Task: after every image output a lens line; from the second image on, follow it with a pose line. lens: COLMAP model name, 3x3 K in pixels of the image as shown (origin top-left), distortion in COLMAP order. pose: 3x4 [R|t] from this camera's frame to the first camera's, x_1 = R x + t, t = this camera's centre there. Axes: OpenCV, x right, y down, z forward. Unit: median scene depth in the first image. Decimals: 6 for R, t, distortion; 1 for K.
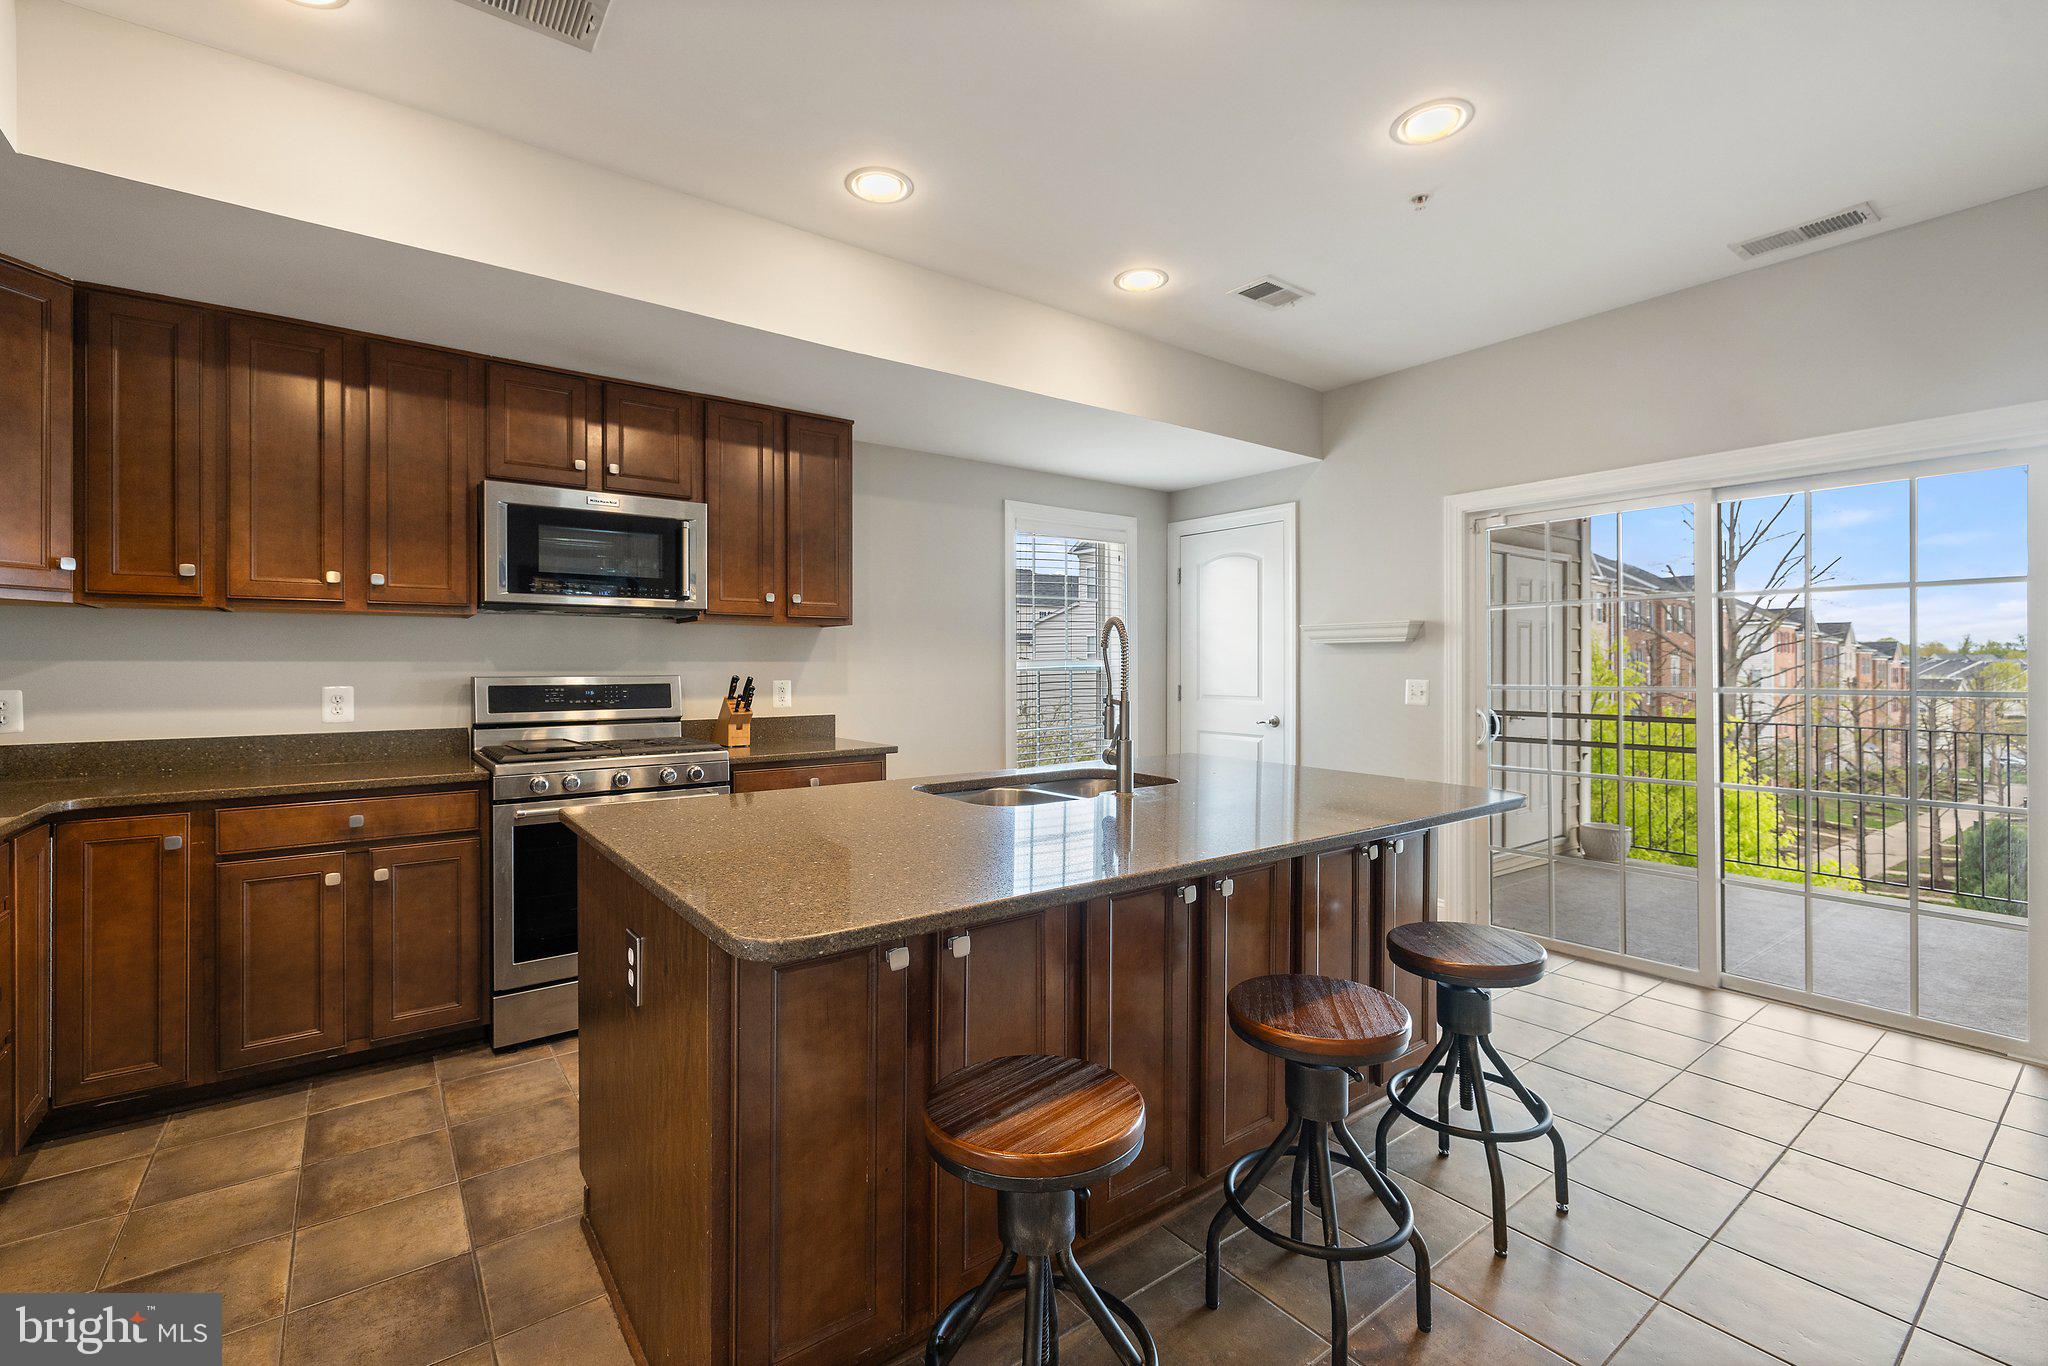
lens RADIAL K [[876.6, 0, 998.0], [0, 876.6, 663.9], [0, 0, 1]] dist [-0.002595, -0.000379]
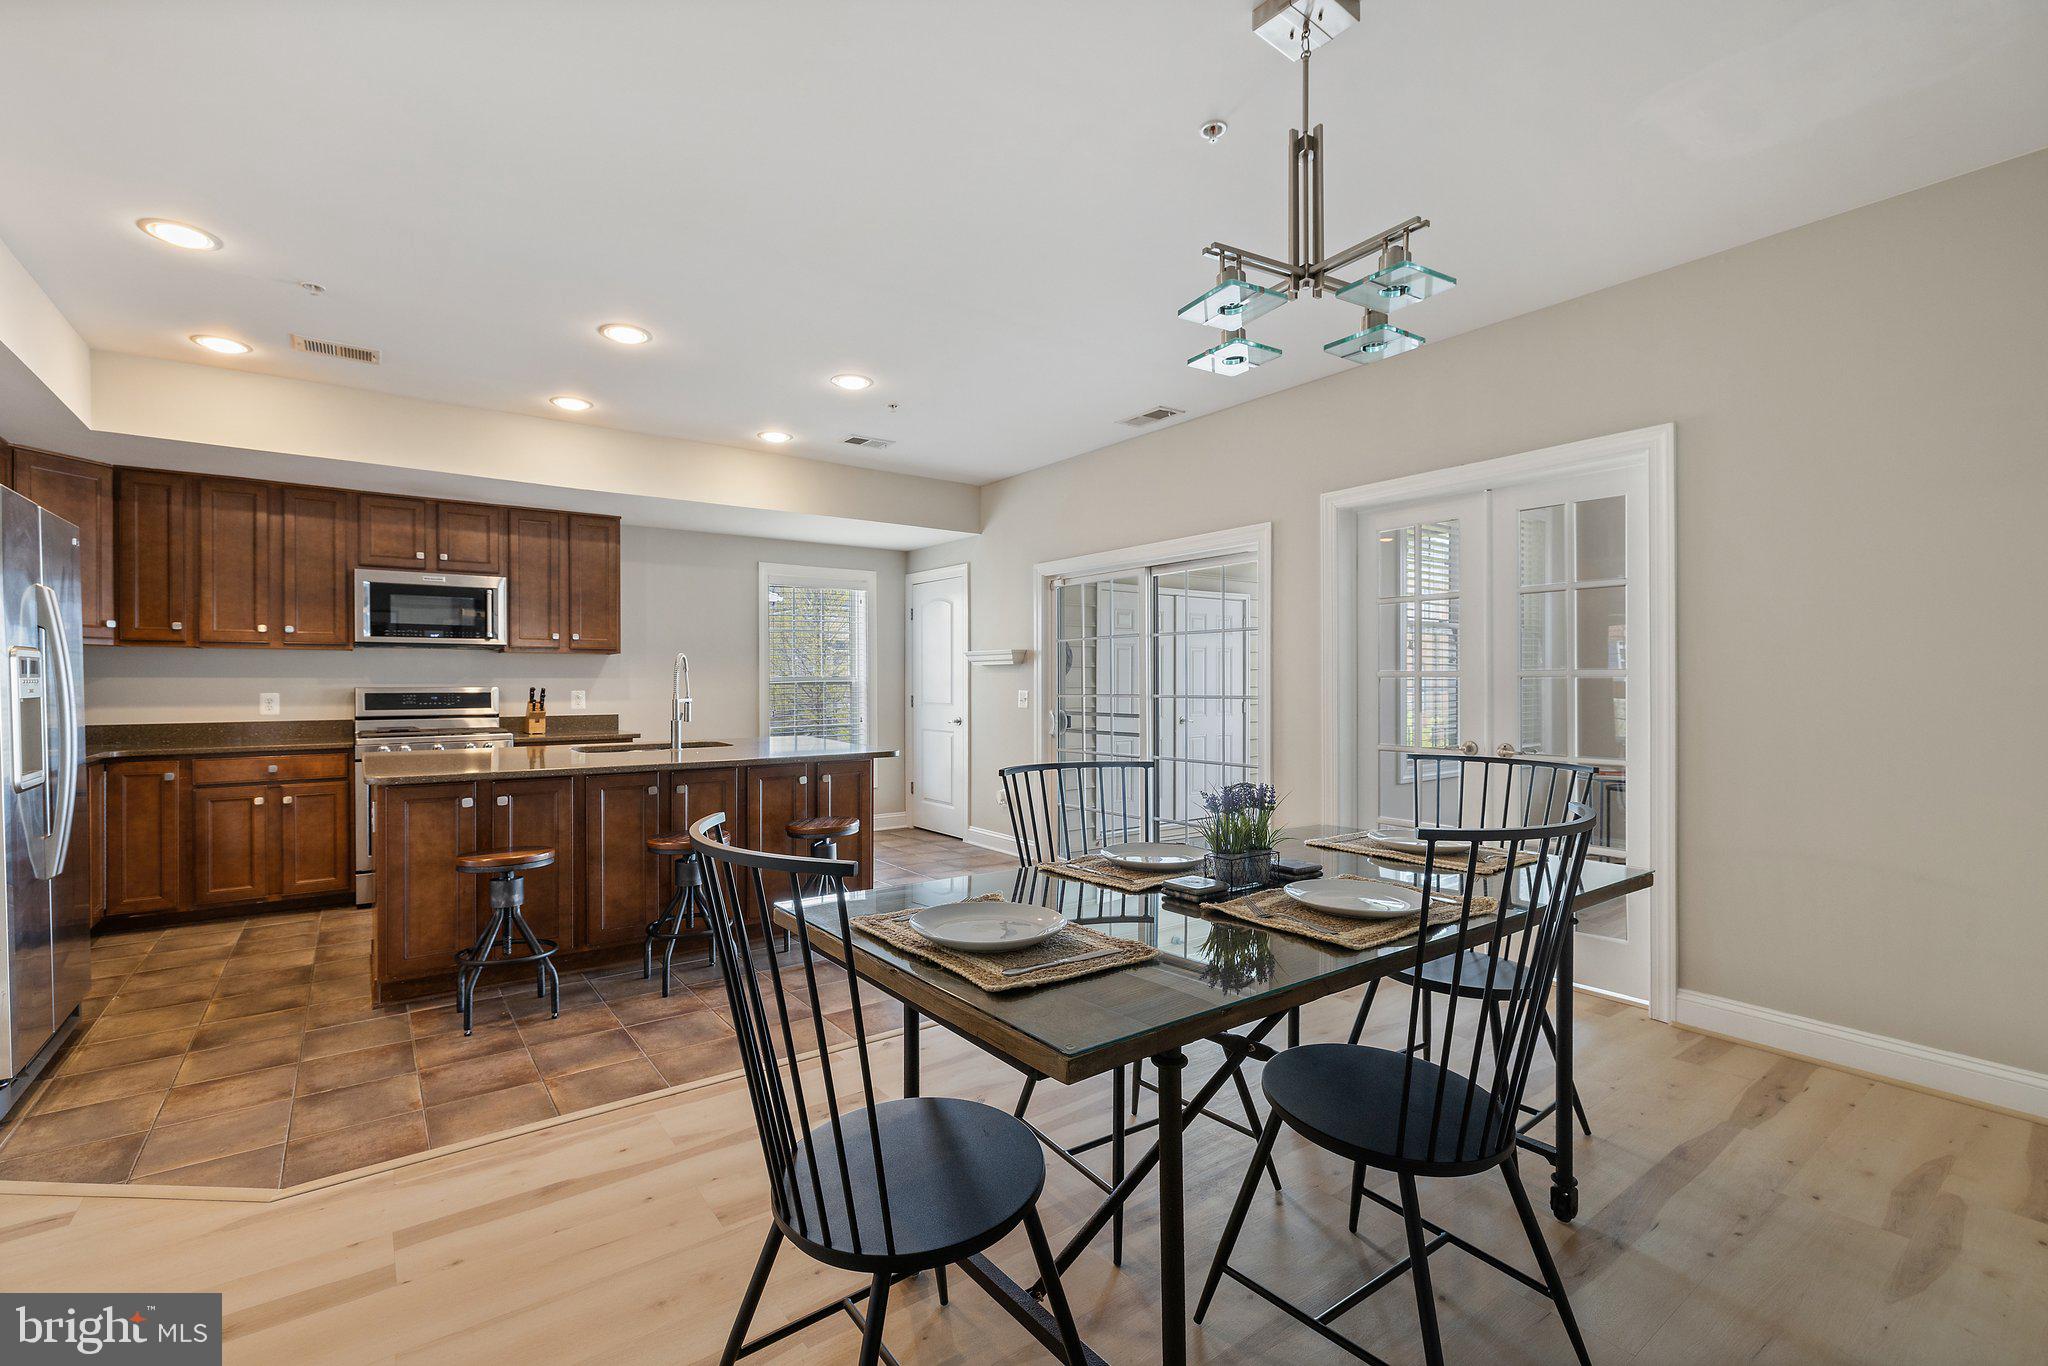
lens RADIAL K [[895.8, 0, 993.9], [0, 895.8, 684.3], [0, 0, 1]] dist [-0.002145, -0.000196]
pose [[0.999947, -0.000790, -0.010275, 0.607135], [0.000823, 0.999994, 0.003239, 0.004353], [0.010272, -0.003247, 0.999942, -0.646210]]
